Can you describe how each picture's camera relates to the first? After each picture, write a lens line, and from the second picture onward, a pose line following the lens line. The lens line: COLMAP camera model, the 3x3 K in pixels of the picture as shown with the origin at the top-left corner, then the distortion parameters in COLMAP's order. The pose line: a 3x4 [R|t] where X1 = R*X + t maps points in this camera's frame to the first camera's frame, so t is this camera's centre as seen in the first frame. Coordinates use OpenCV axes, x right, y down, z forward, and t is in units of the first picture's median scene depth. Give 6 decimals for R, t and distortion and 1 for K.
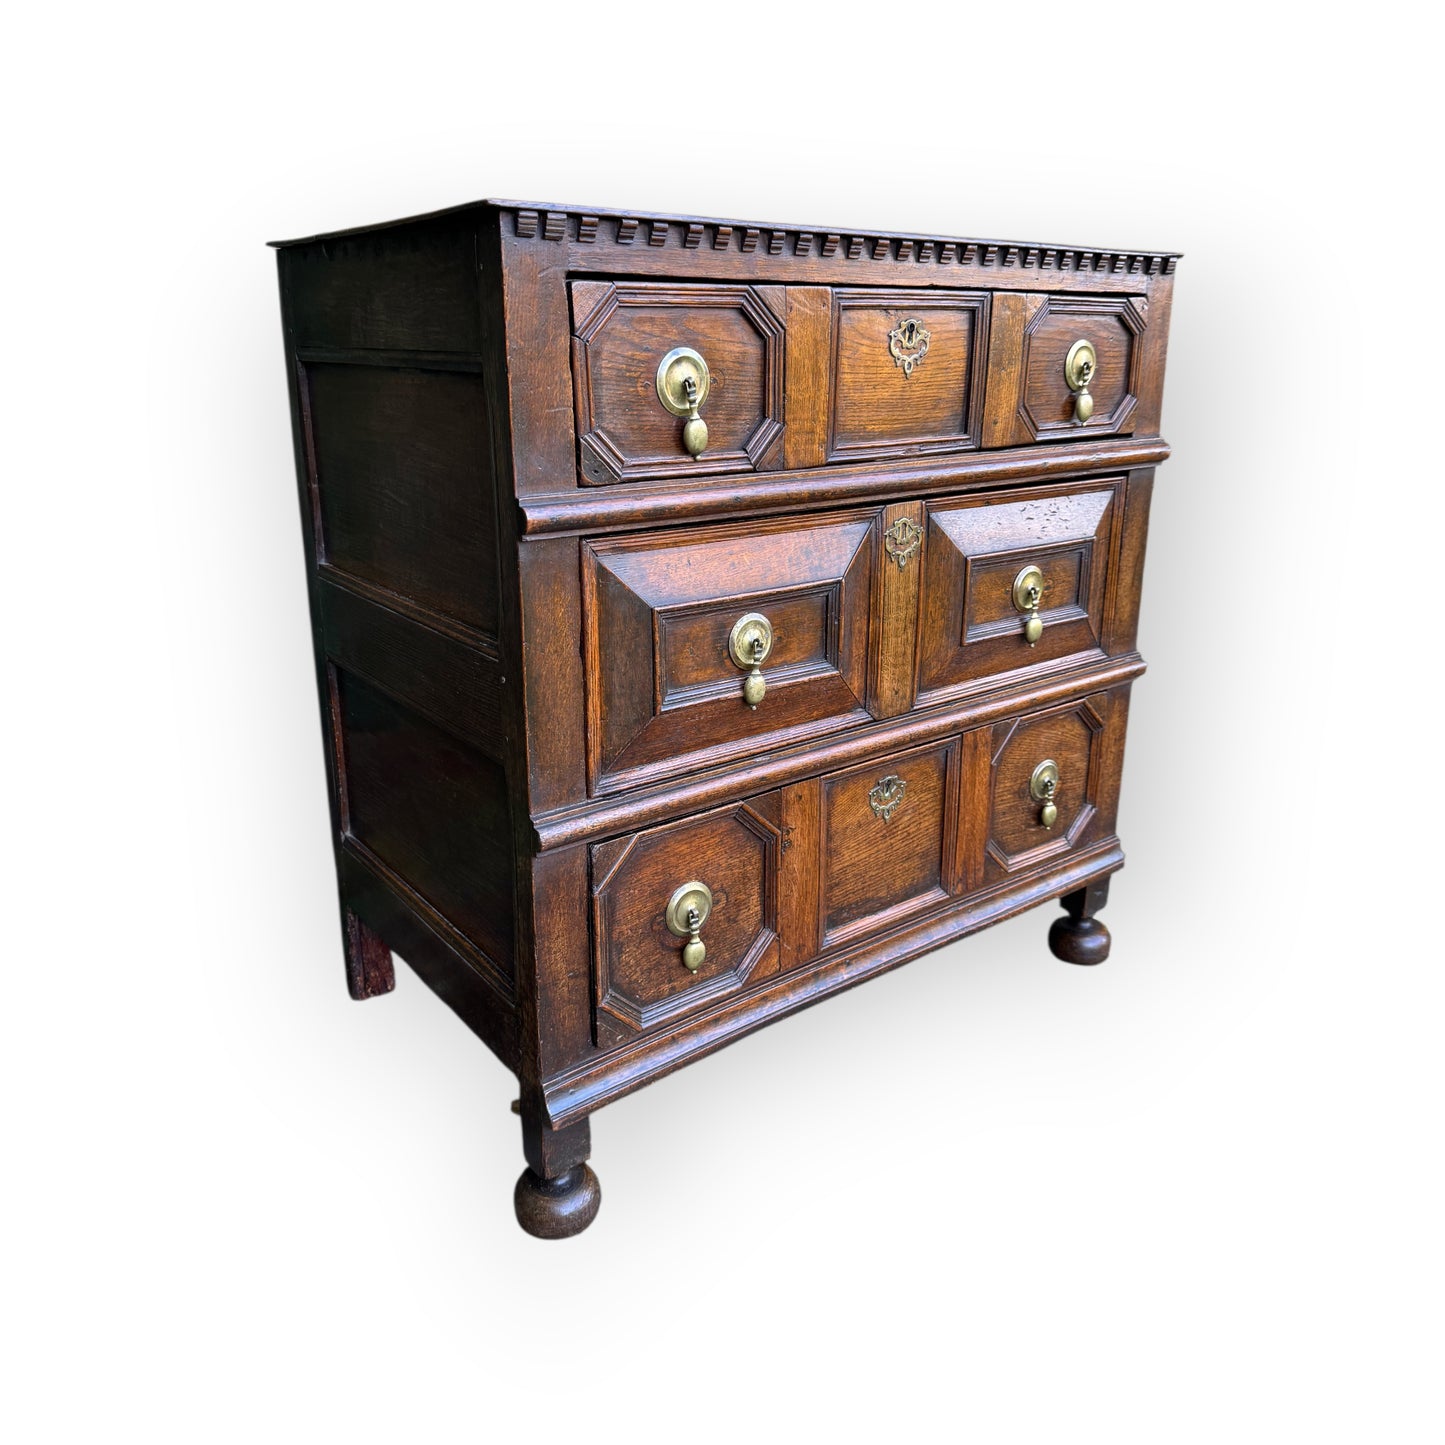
lens RADIAL K [[1169.4, 0, 750.3], [0, 1169.4, 702.1], [0, 0, 1]] dist [0.099929, -0.110358]
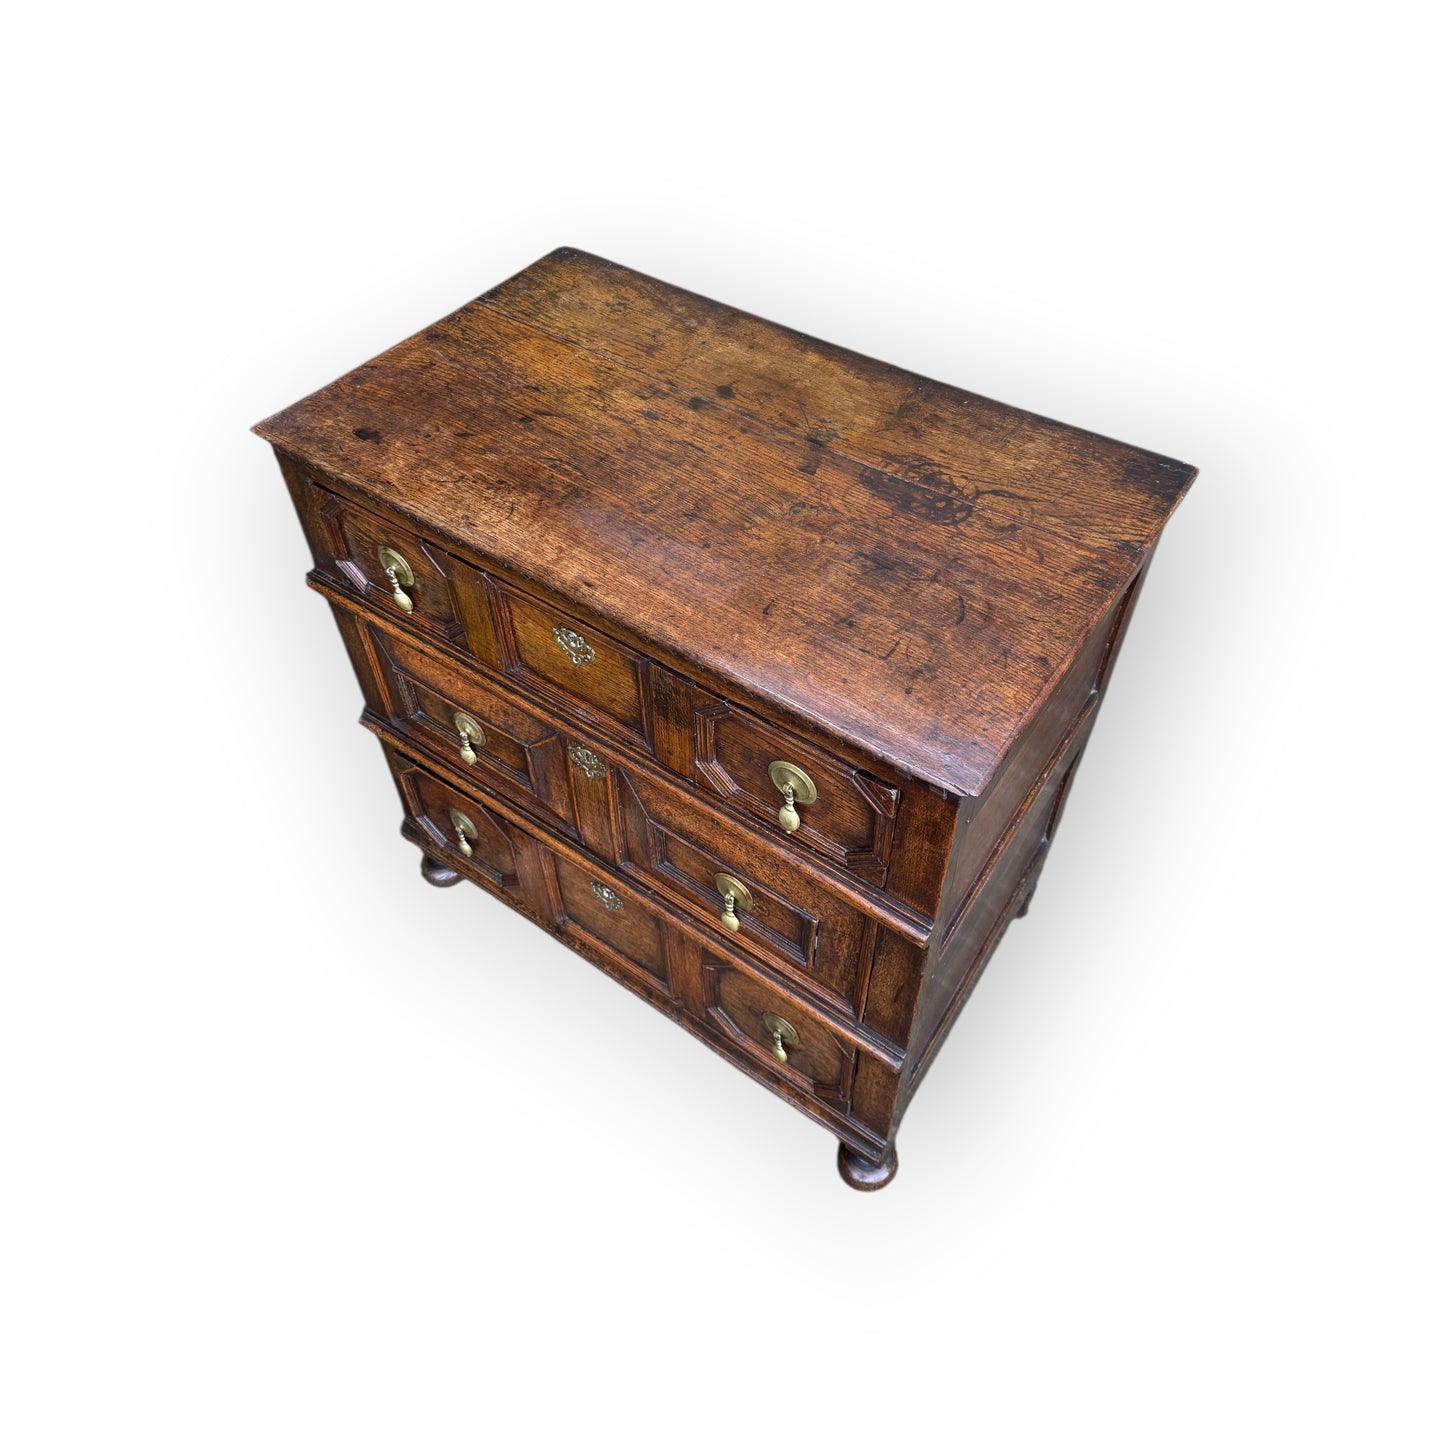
lens RADIAL K [[1169.4, 0, 735.2], [0, 1169.4, 616.4], [0, 0, 1]] dist [0.099929, -0.110358]
pose [[0.285610, 0.667193, -0.687953, 0.881739], [-0.280473, 0.744617, 0.605706, -0.999275], [0.916385, 0.019956, 0.399800, 0.707335]]
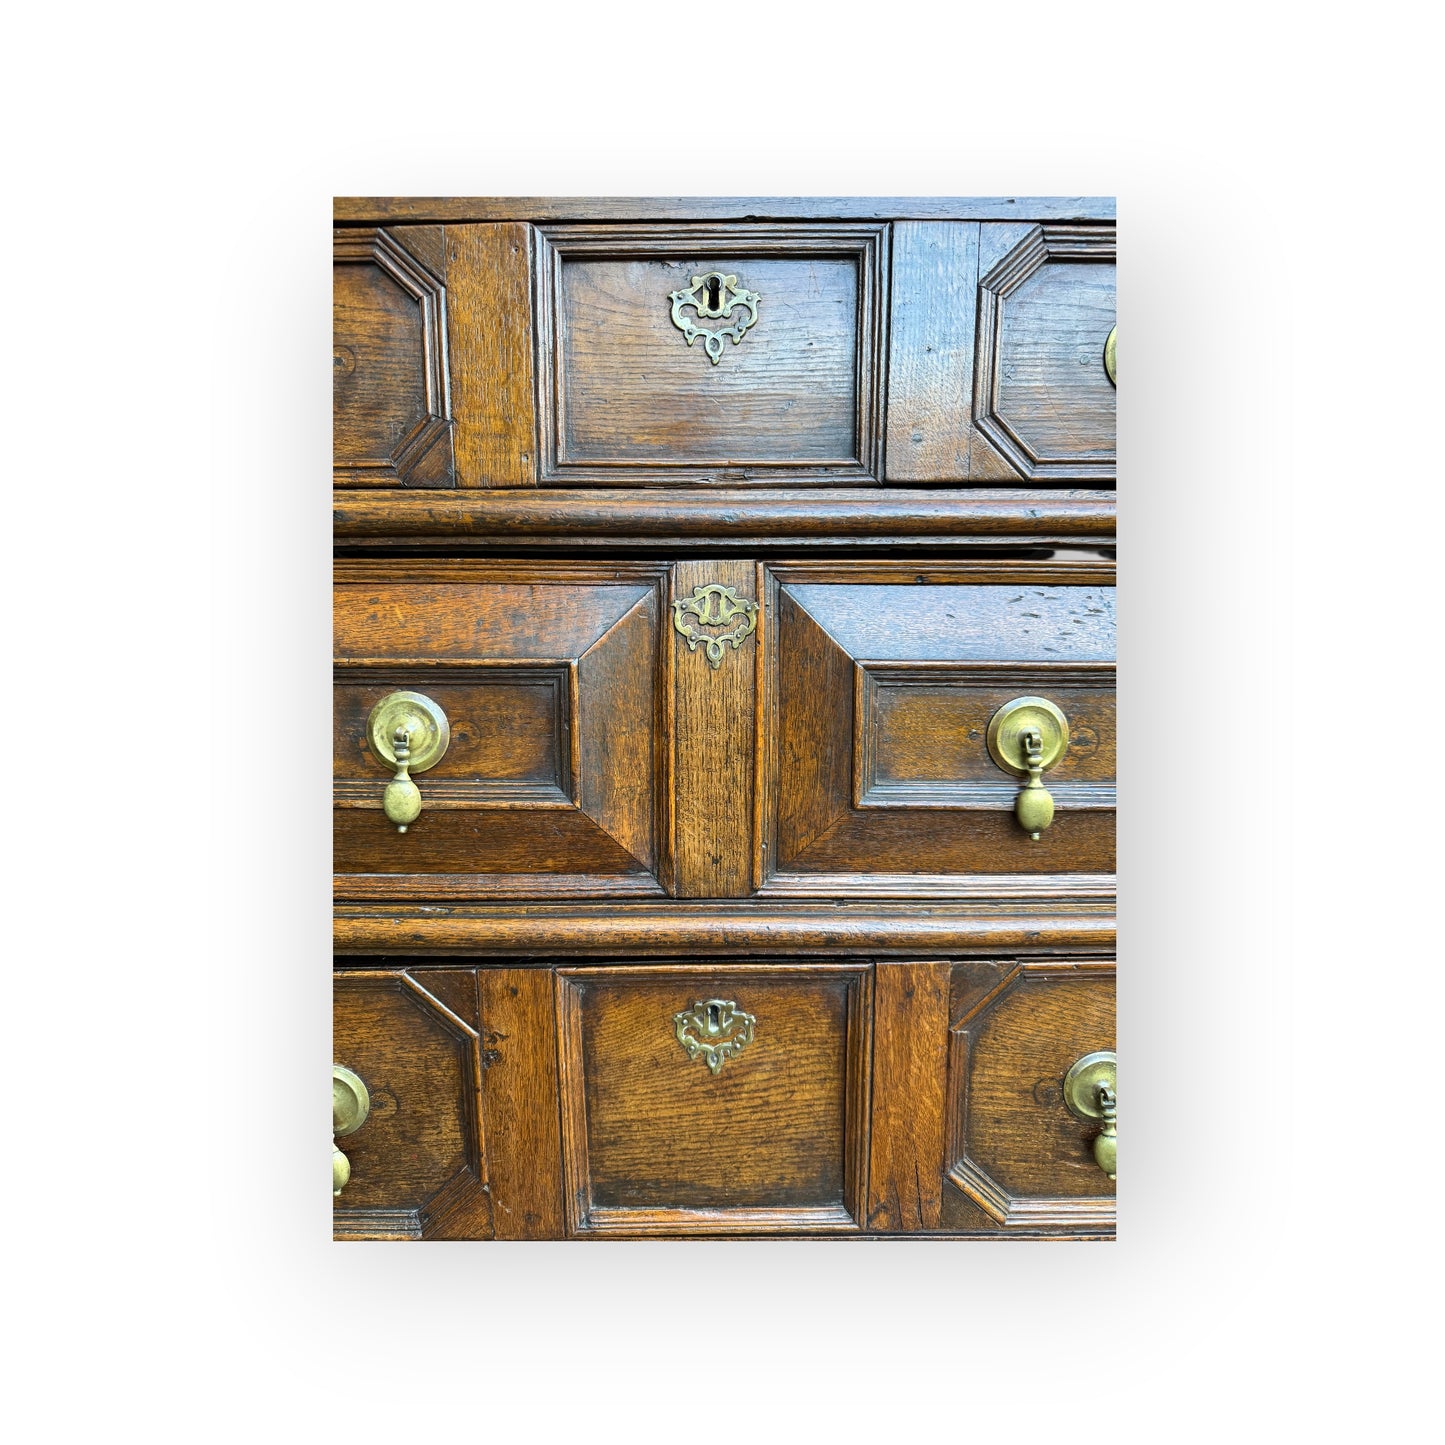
lens RADIAL K [[770.0, 0, 710.8], [0, 770.0, 703.1], [0, 0, 1]] dist [-0.006033, -0.019427]
pose [[0.789809, 0.066532, -0.609734, 0.398716], [-0.177501, 0.976355, -0.123387, -0.044710], [0.587107, 0.205681, 0.782944, 0.714378]]
